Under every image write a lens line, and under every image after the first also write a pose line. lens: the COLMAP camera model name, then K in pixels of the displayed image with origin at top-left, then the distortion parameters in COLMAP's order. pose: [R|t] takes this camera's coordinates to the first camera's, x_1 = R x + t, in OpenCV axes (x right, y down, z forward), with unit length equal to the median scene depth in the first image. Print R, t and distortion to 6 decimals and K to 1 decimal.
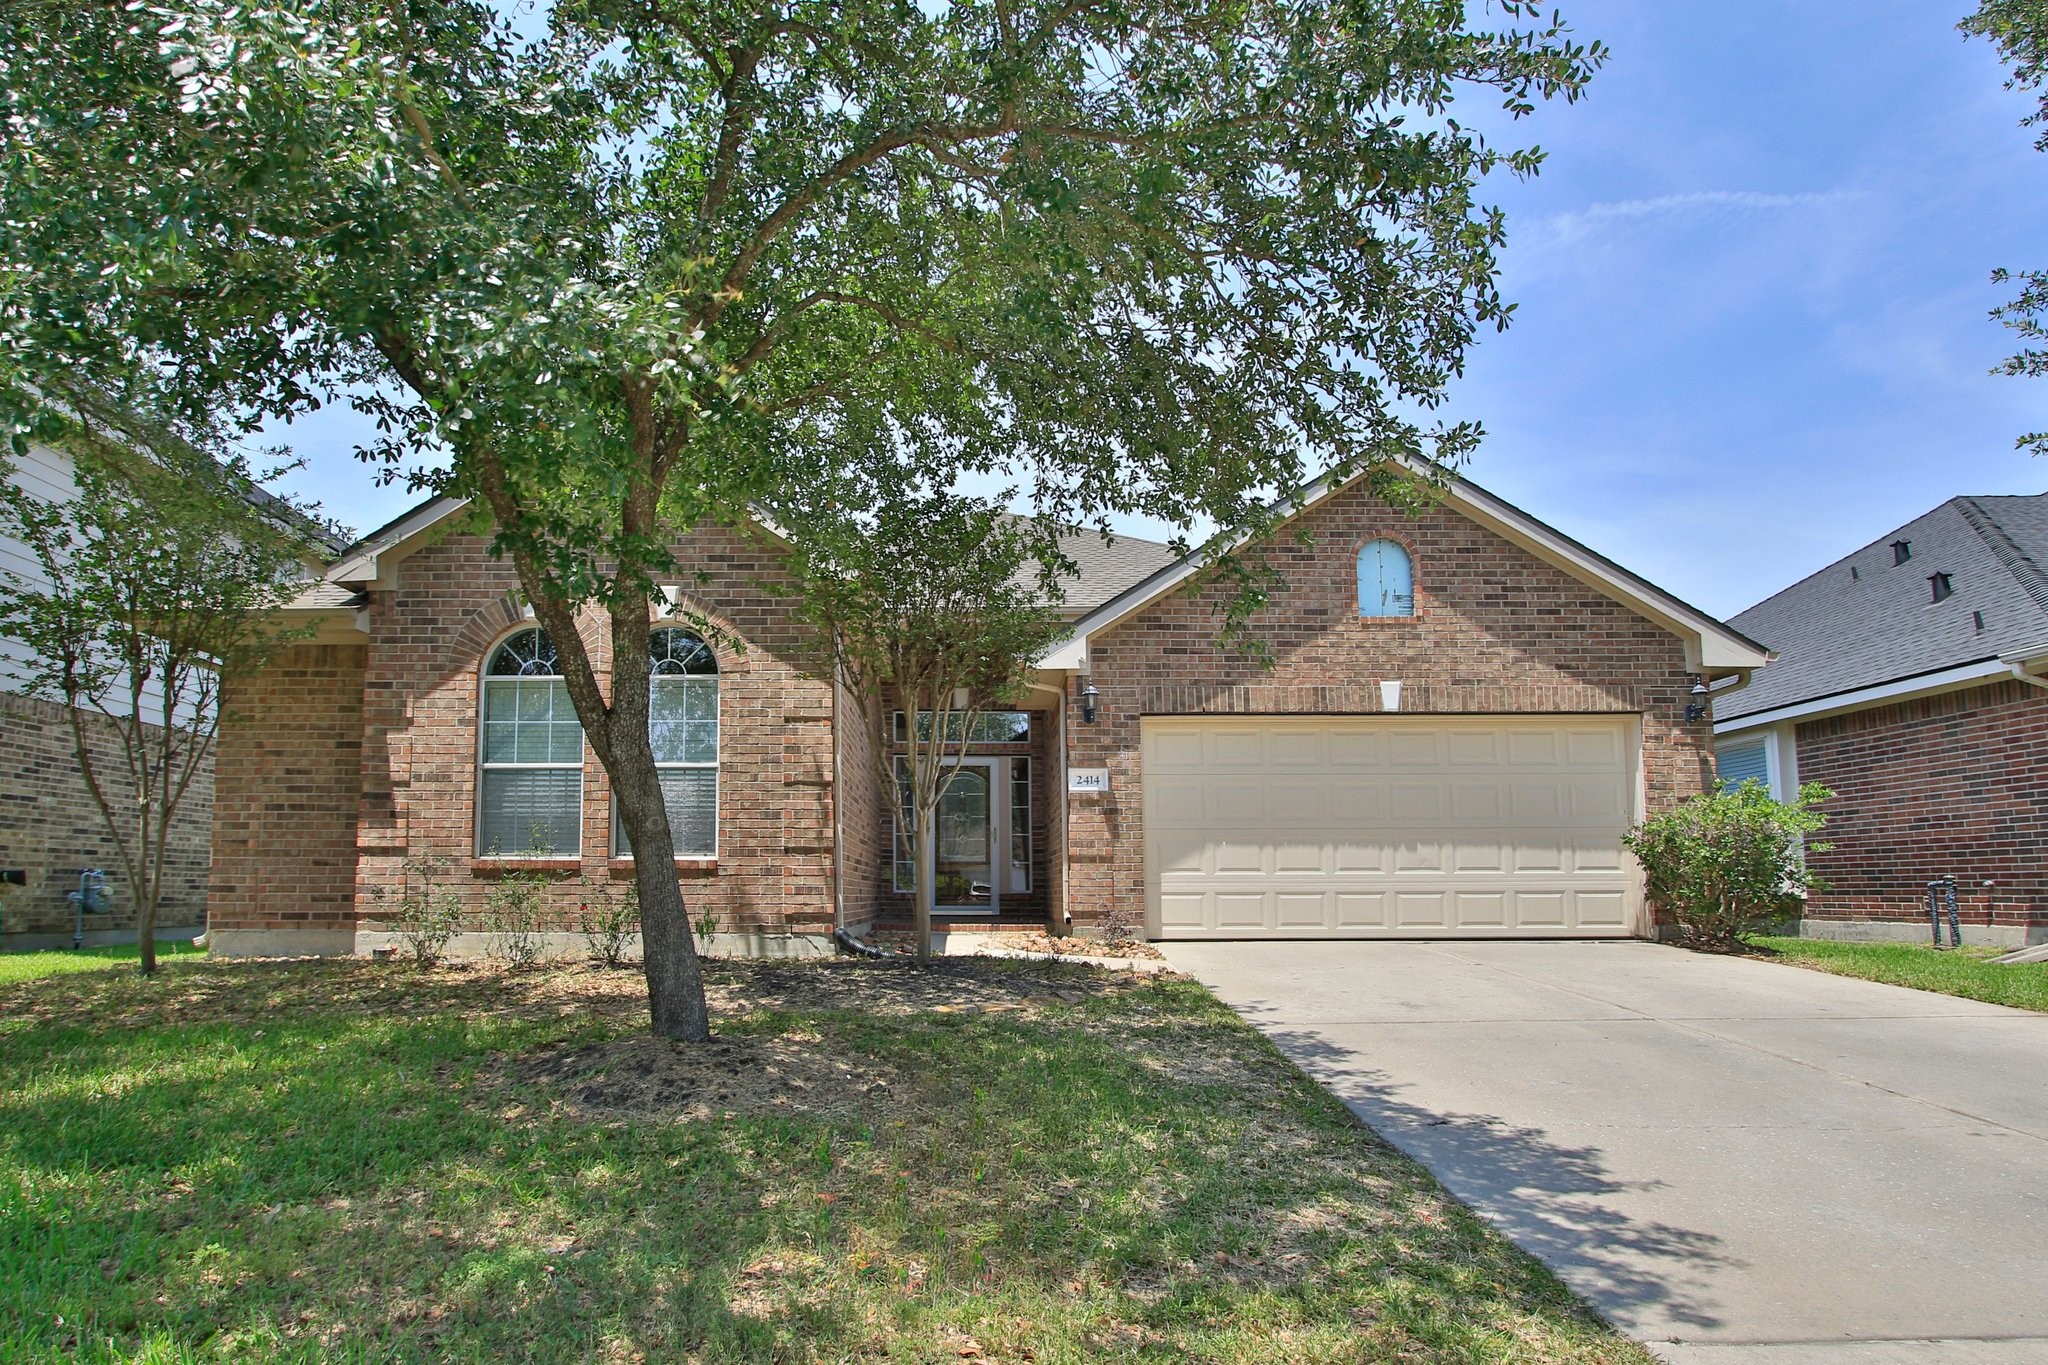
lens RADIAL K [[1097.4, 0, 921.0], [0, 1097.4, 762.5], [0, 0, 1]] dist [-0.014273, 0.004237]
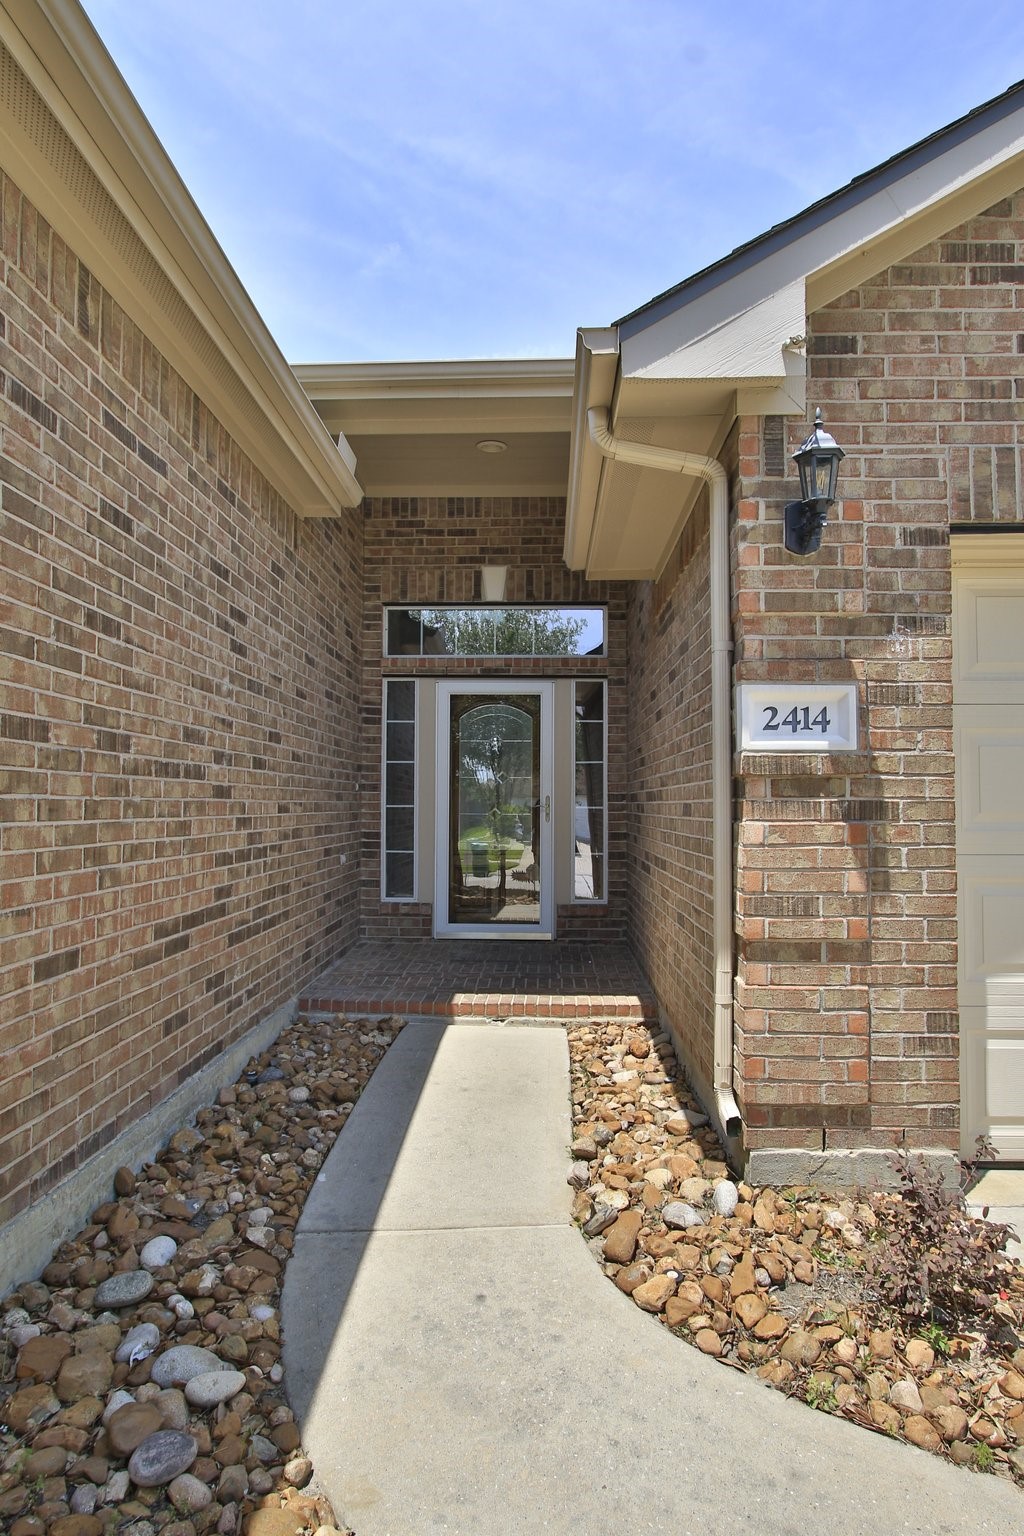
lens RADIAL K [[803.7, 0, 511.2], [0, 803.7, 763.3], [0, 0, 1]] dist [0.000545, 0.000160]
pose [[0.999990, 0.004430, 0.000485, 0.062545], [-0.004454, 0.997385, 0.072139, 0.012083], [-0.000165, -0.072140, 0.997394, 0.742769]]
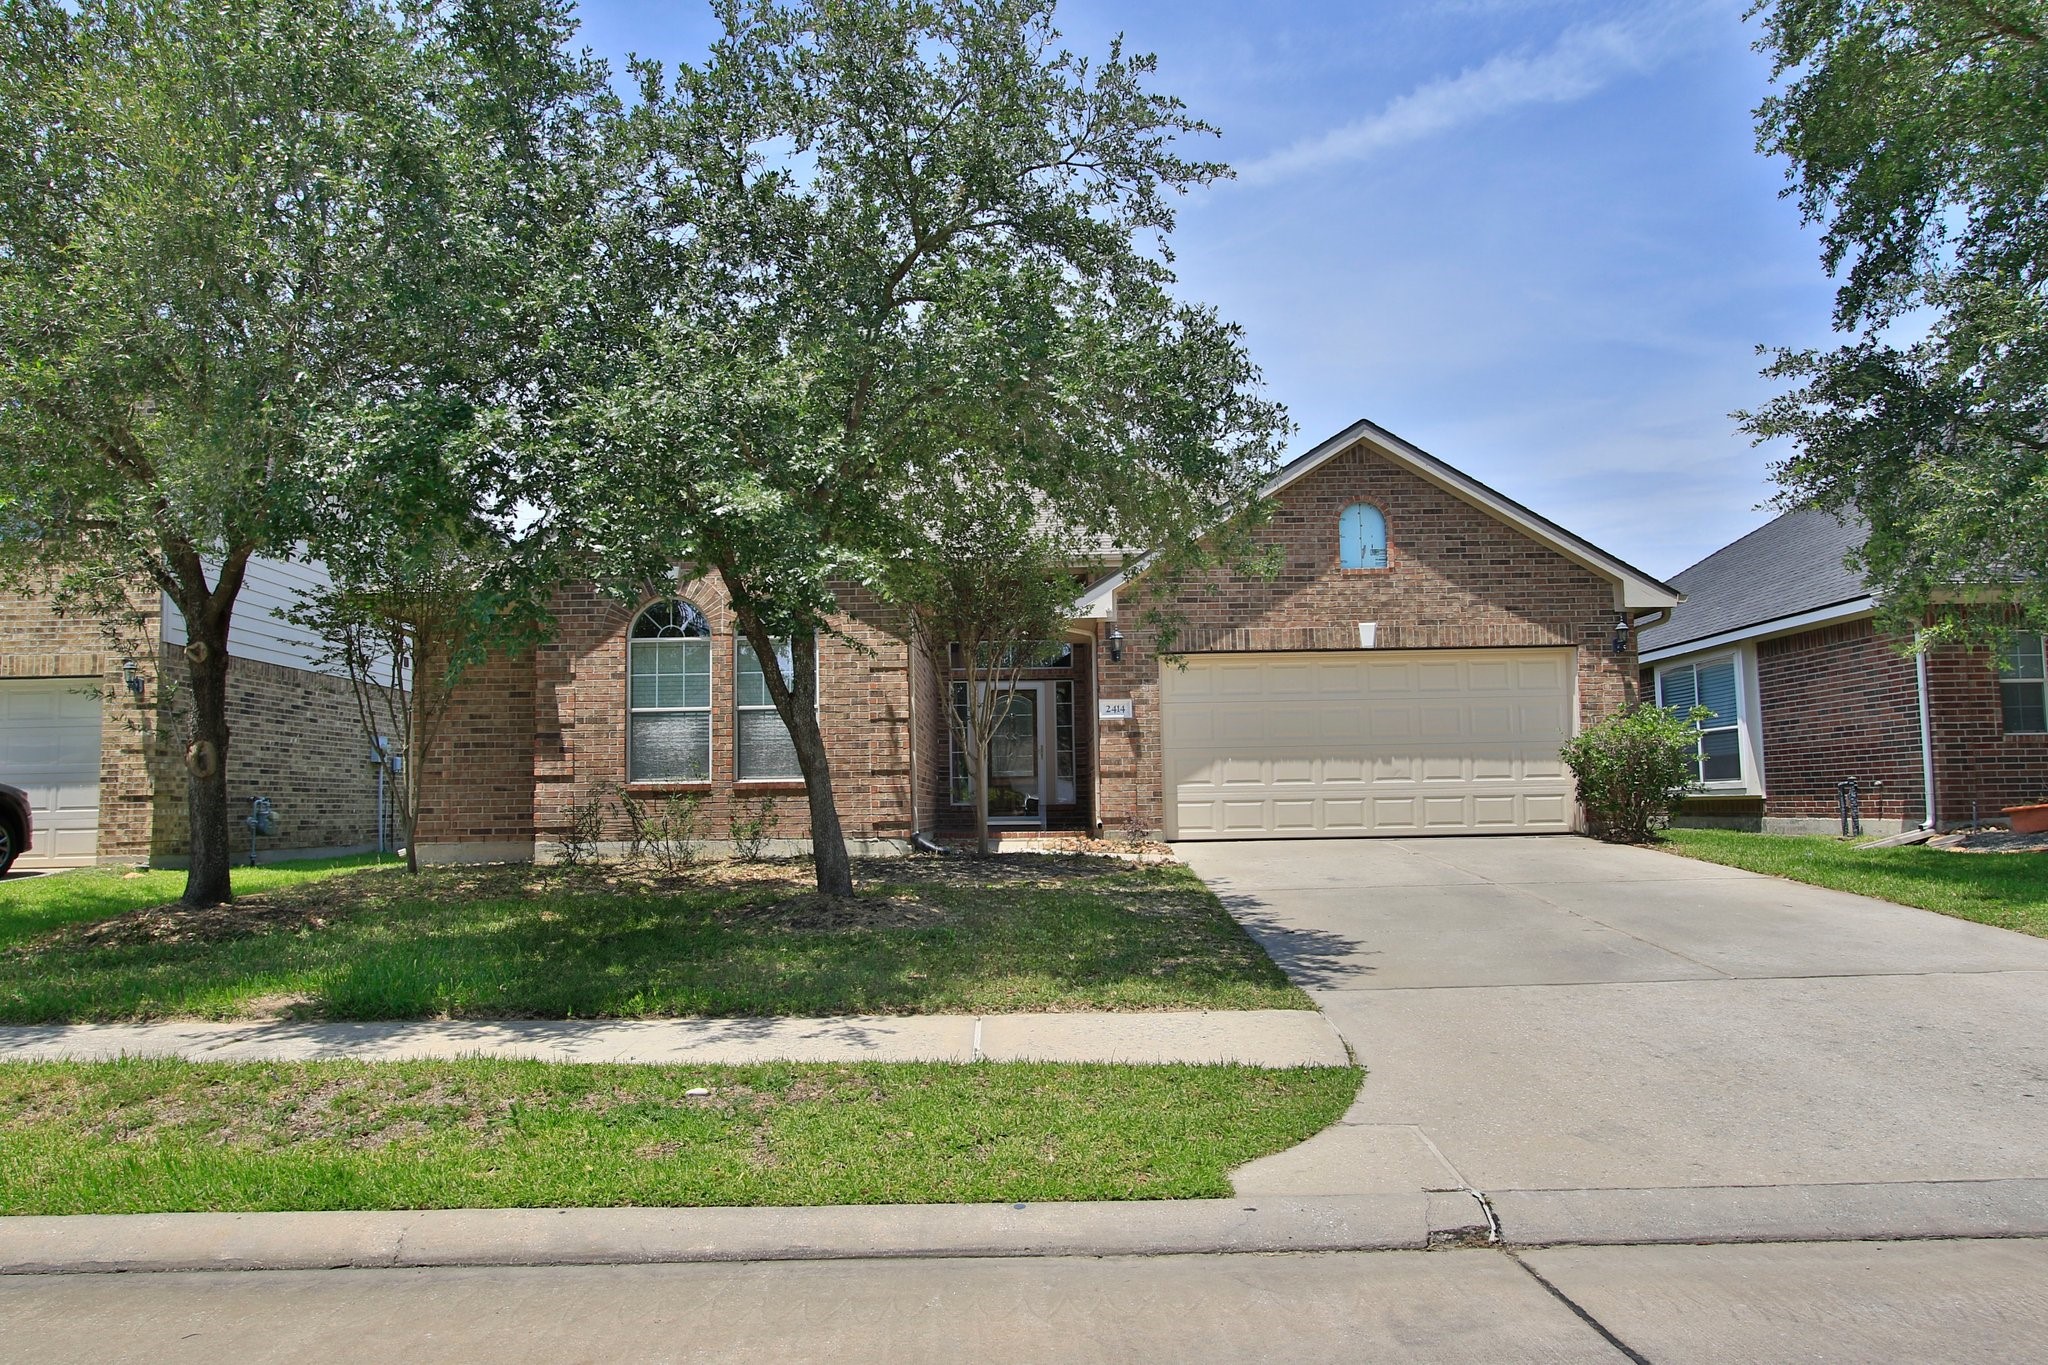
lens RADIAL K [[1314.1, 0, 1035.1], [0, 1314.1, 679.9], [0, 0, 1]] dist [0.006123, -0.002716]
pose [[0.998599, -0.011684, 0.051610, -0.009825], [0.010539, 0.999693, 0.022409, -0.048681], [-0.051856, -0.021834, 0.998416, -0.430984]]
